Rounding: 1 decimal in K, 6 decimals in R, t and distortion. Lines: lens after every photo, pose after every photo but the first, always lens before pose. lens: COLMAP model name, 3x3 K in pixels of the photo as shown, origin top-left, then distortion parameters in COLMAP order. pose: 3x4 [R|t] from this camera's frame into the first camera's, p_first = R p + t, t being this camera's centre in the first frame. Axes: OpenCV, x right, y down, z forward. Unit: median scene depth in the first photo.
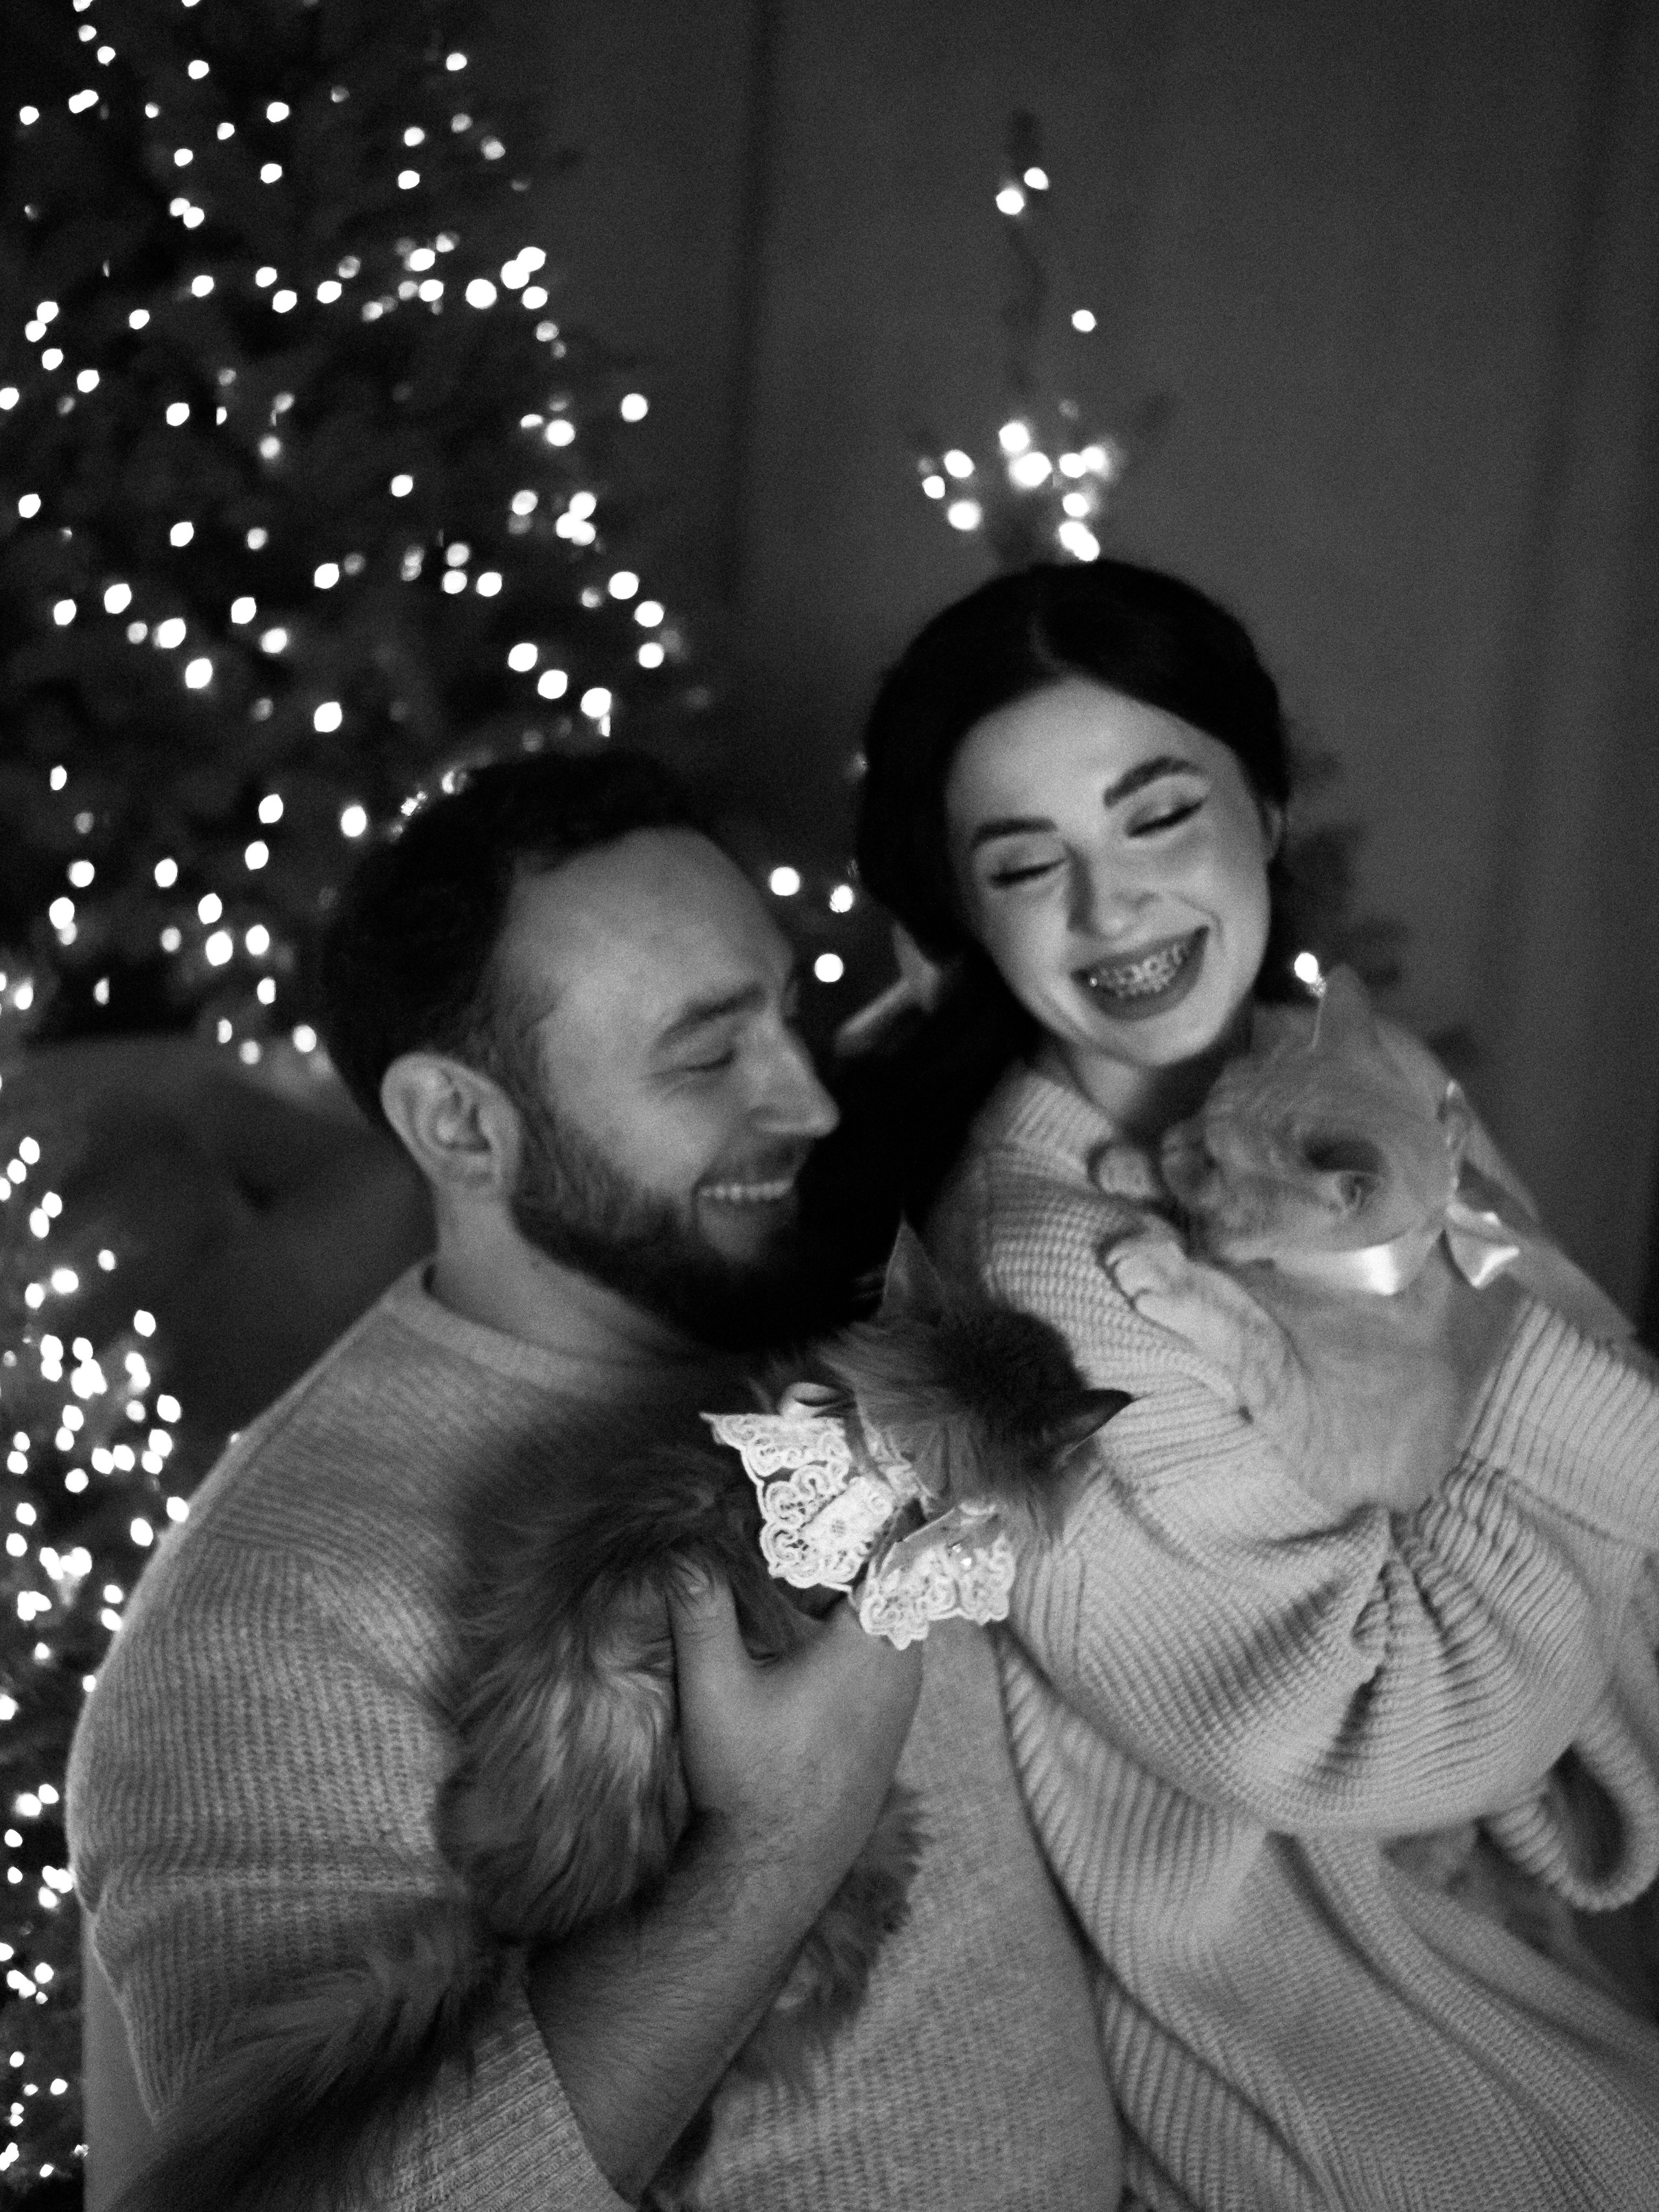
lens RADIAL K [[3216.2, 0, 890.6], [0, 3216.2, 1121.4], [0, 0, 1]] dist [-0.131964, 0.583023]
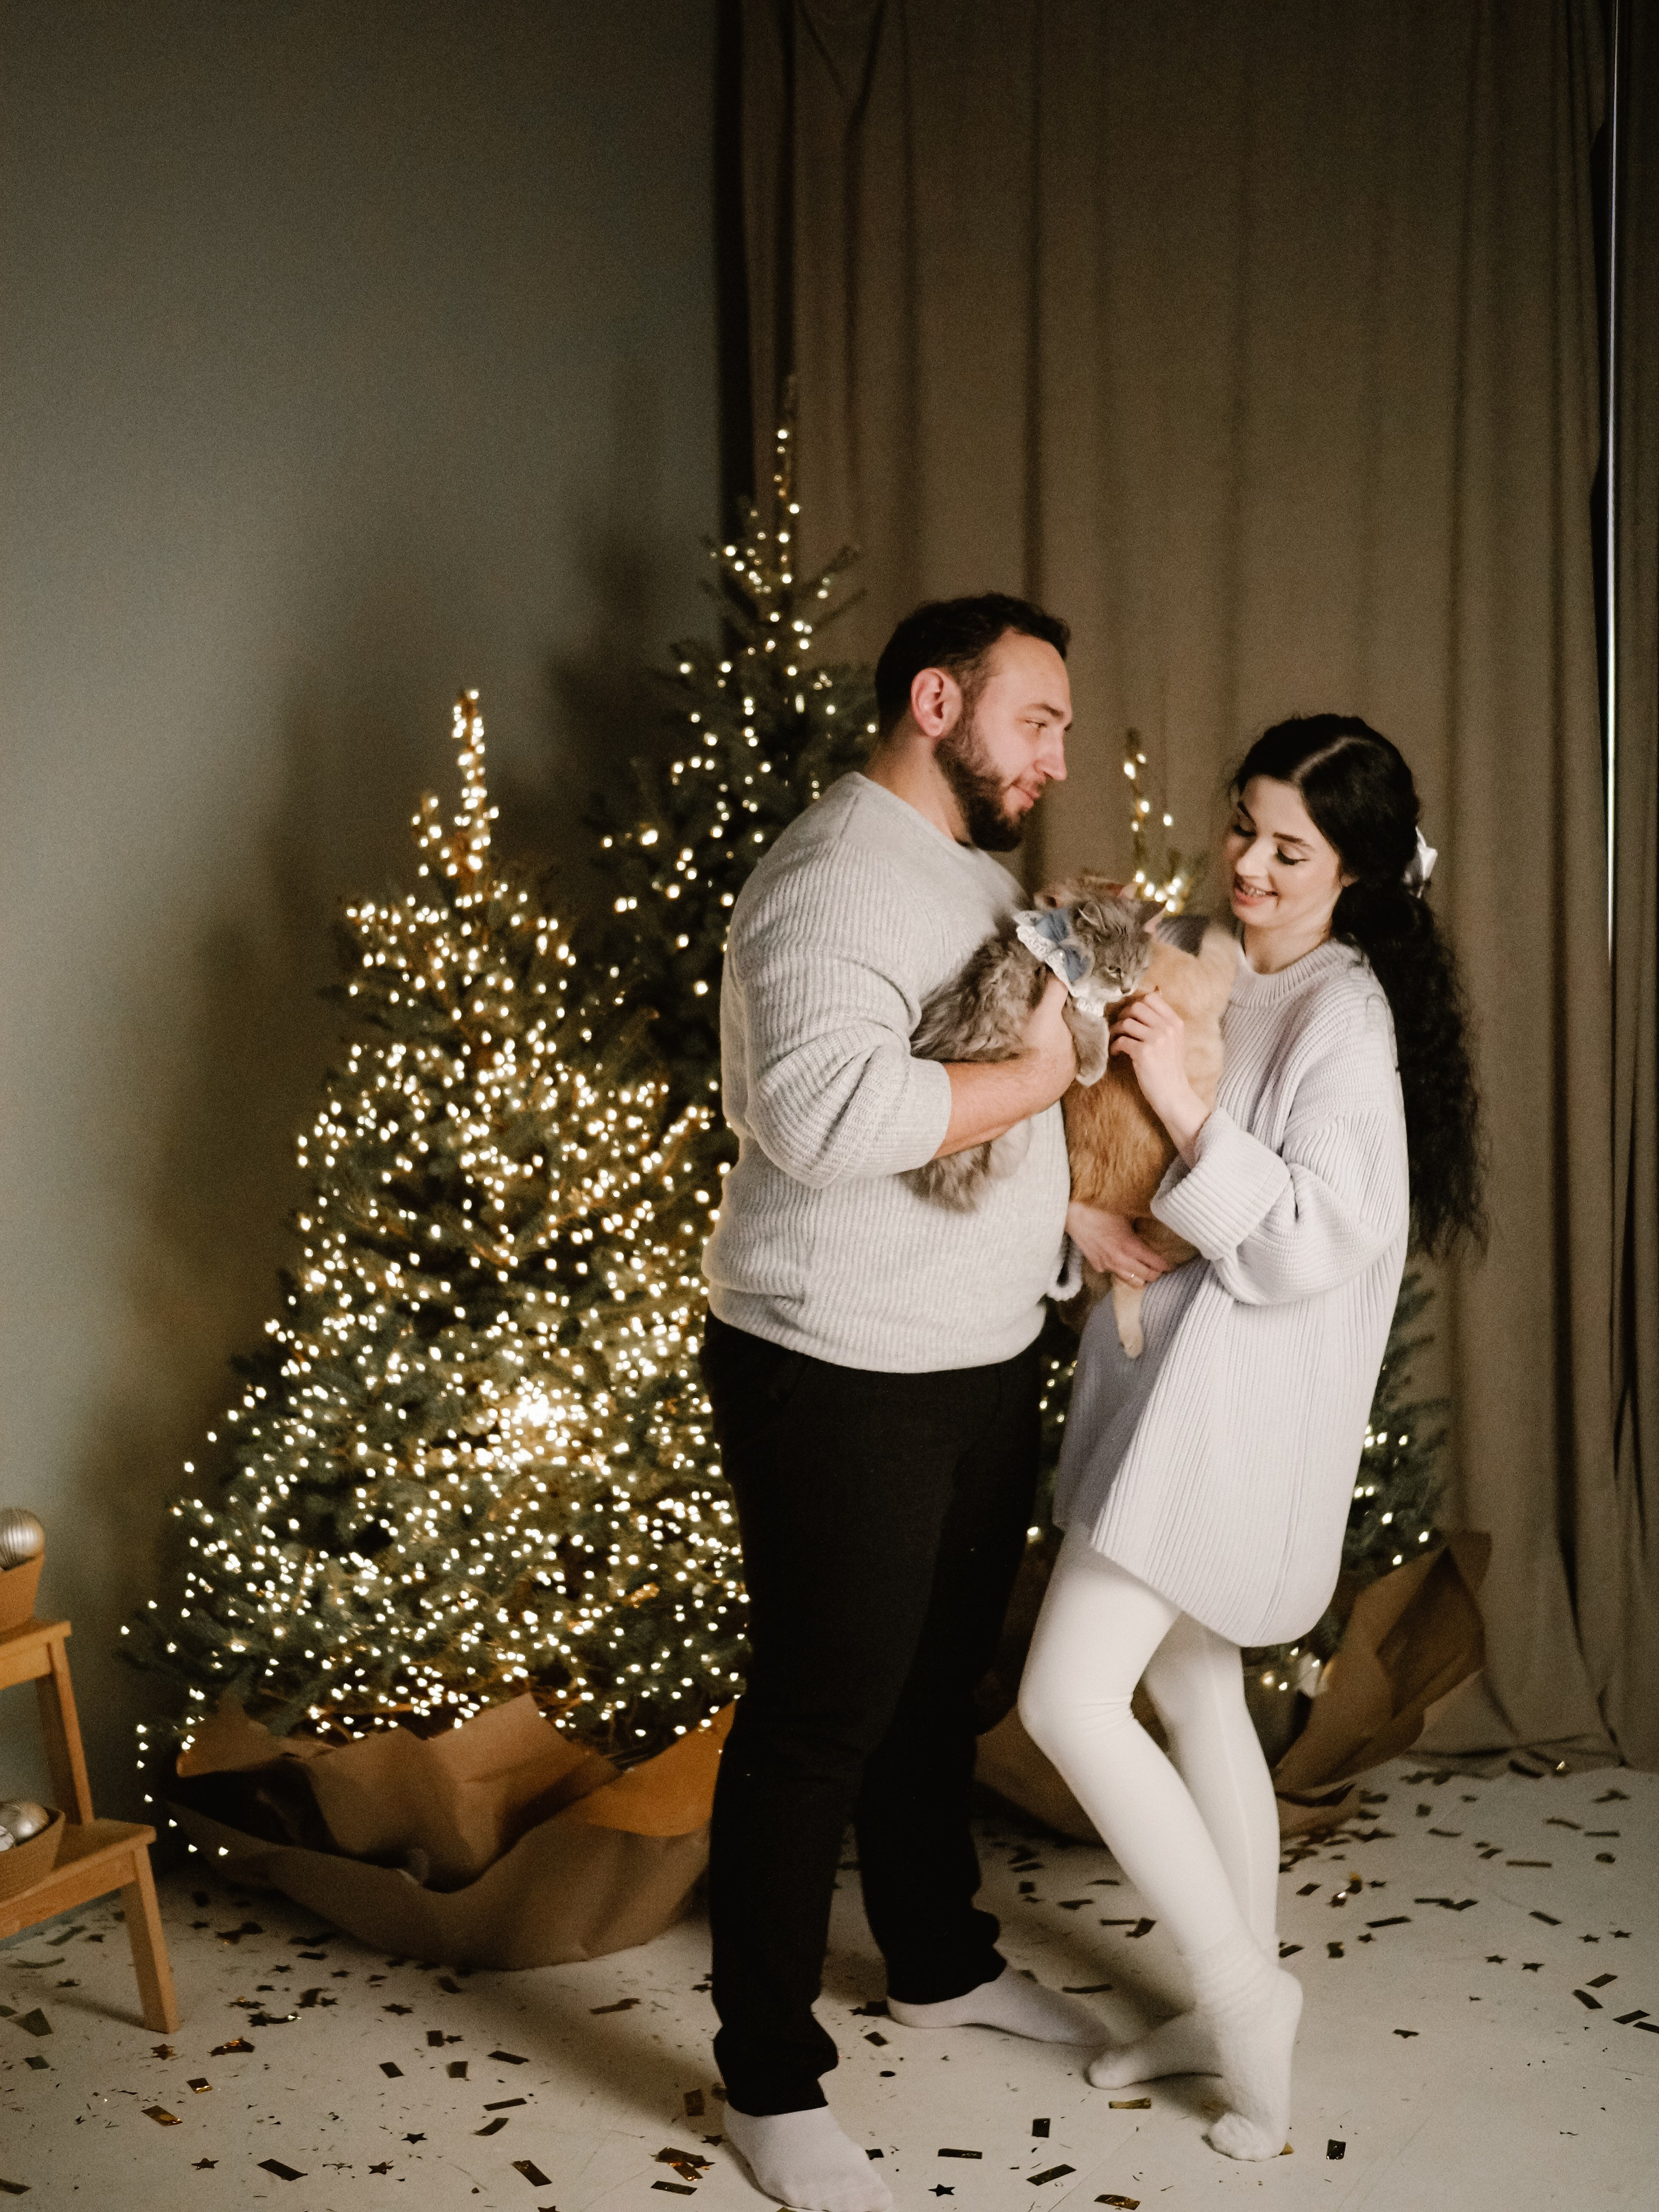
lens RADIAL K [[3164.1, 0, 830.2], [0, 3164.1, 1043.3], [0, 0, 1]] dist [-0.052705, 0.112979]
pose [[0.984300, -0.073215, -0.160603, 0.166960], [0.039045, 0.977688, -0.206403, 0.319155], [0.172131, 0.196892, 0.965197, -1.036168]]
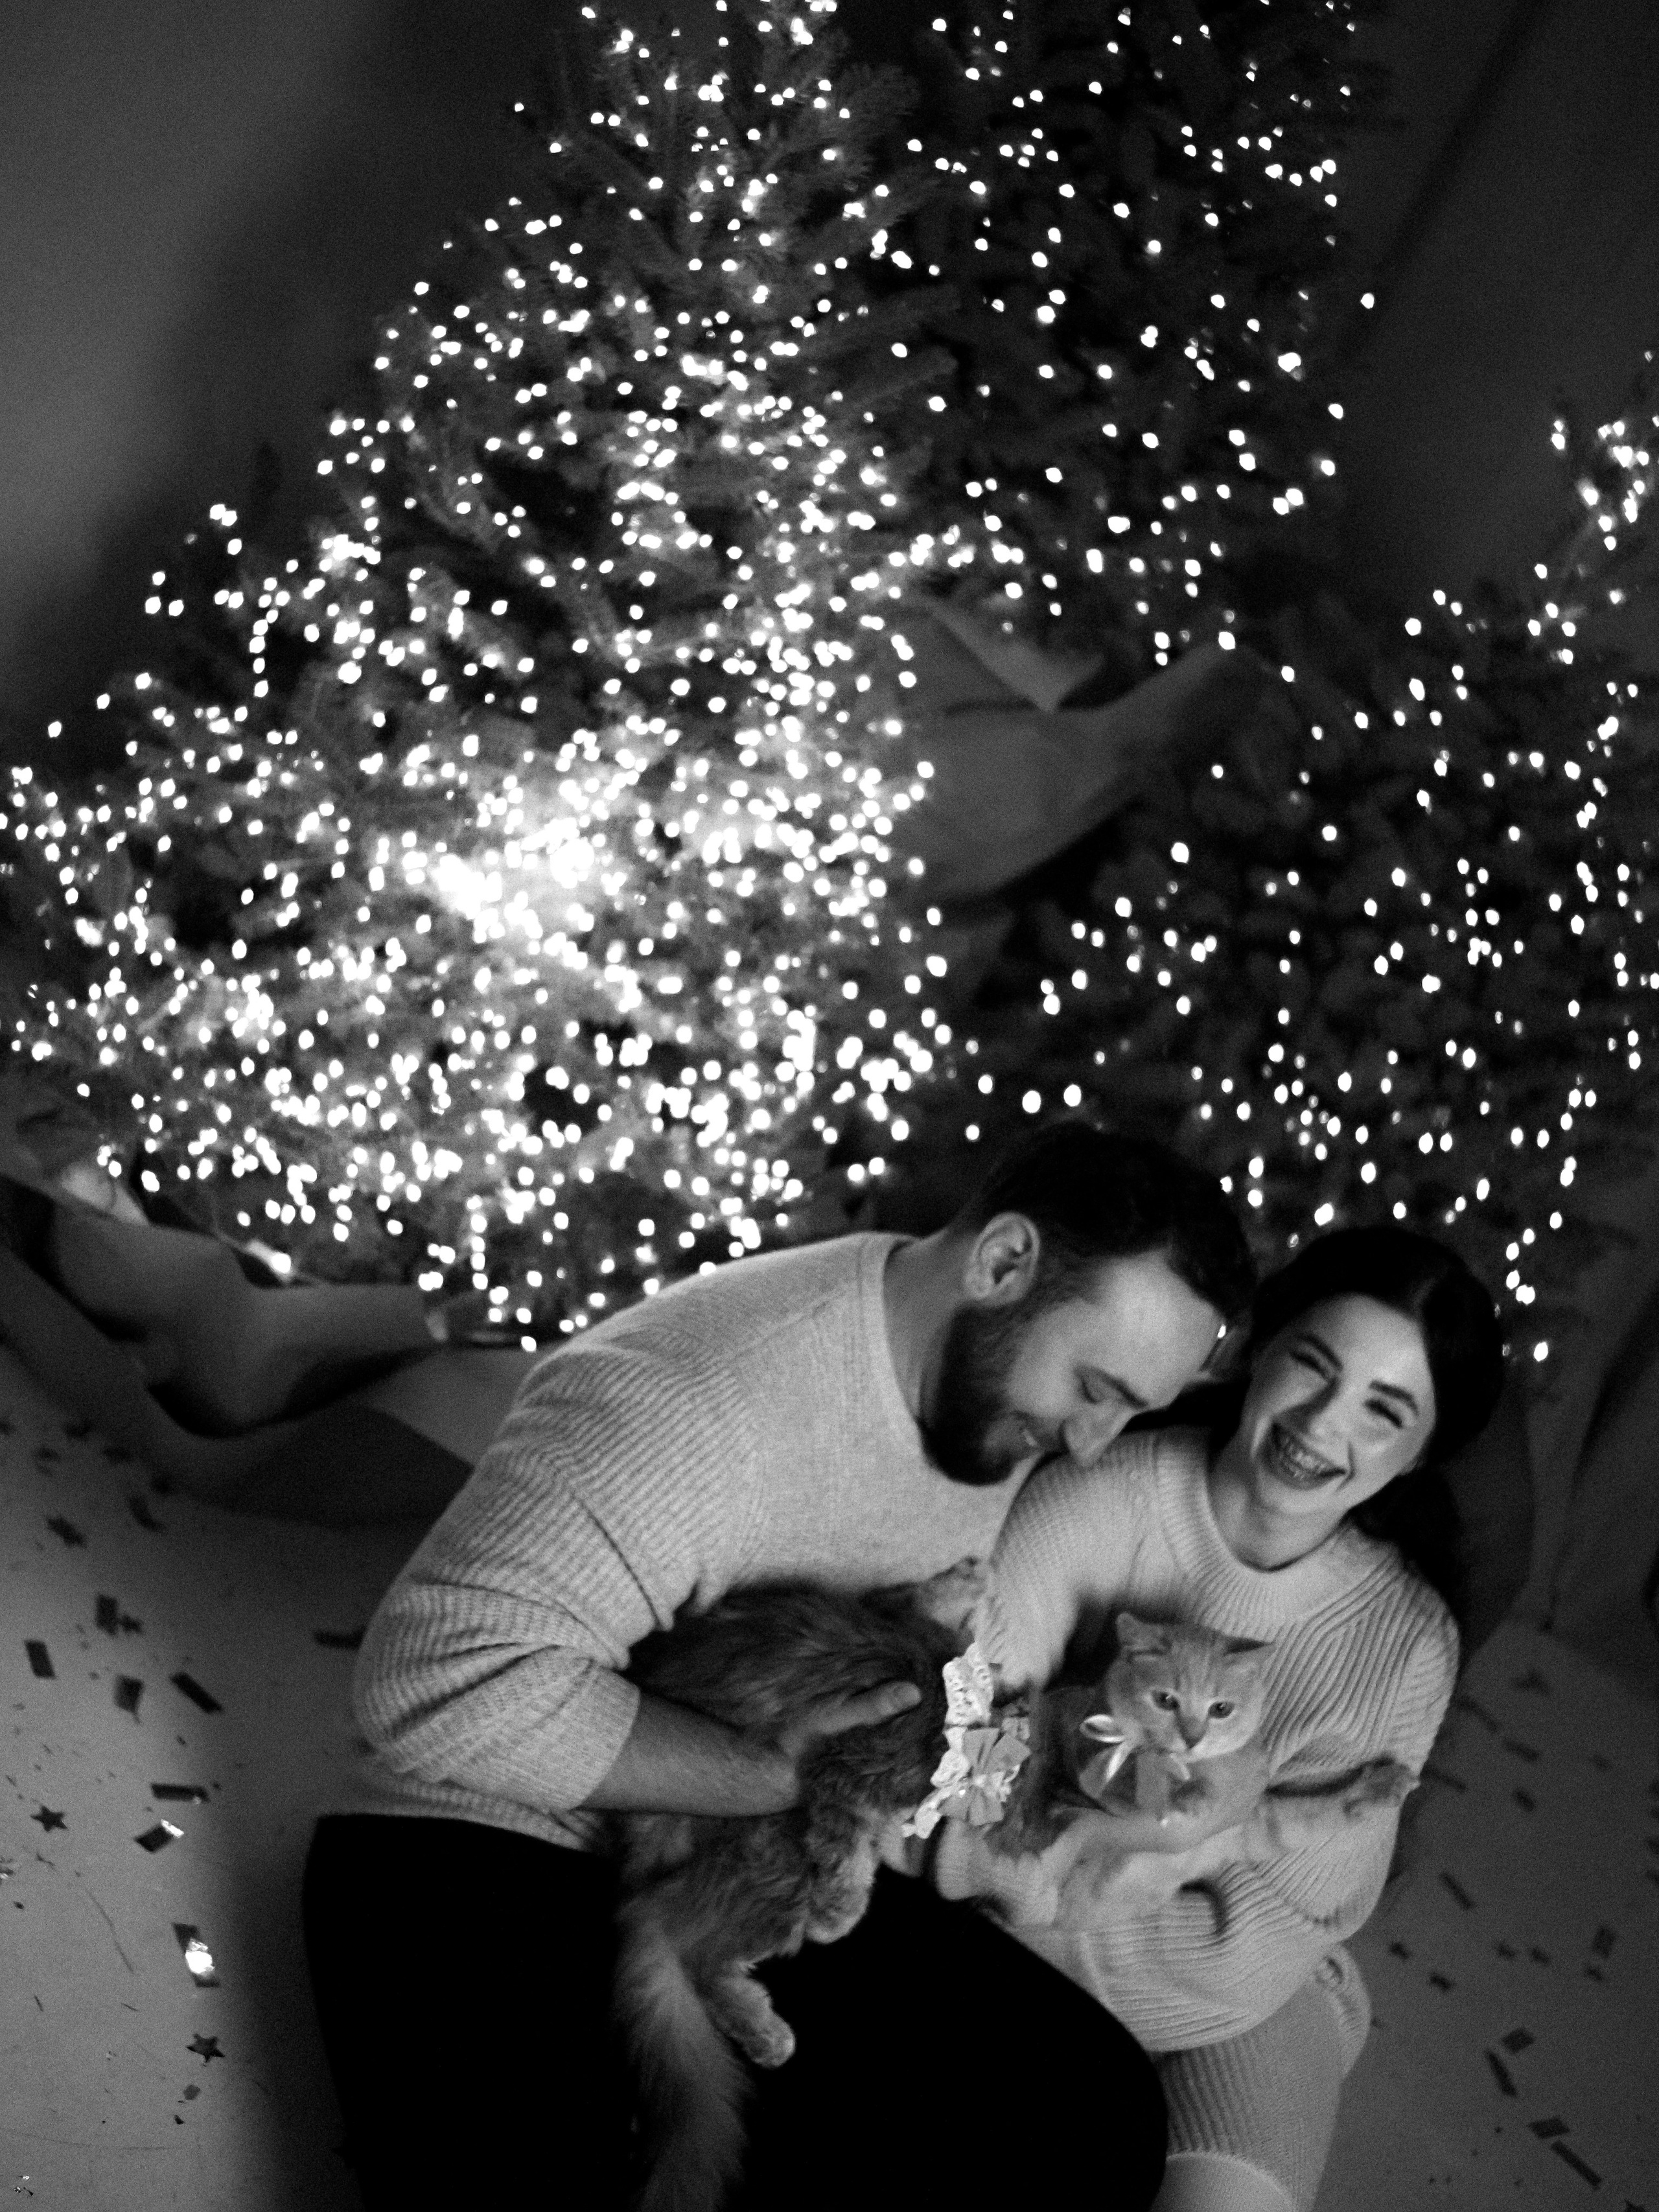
lens RADIAL K [[3164.1, 0, 830.2], [0, 3164.1, 1043.3], [0, 0, 1]] dist [-0.052705, 0.112979]
pose [[0.927672, 0.373338, 0.006586, -0.200785], [-0.372269, 0.923360, 0.093924, 0.048634], [0.028984, -0.089583, 0.995558, -0.496589]]
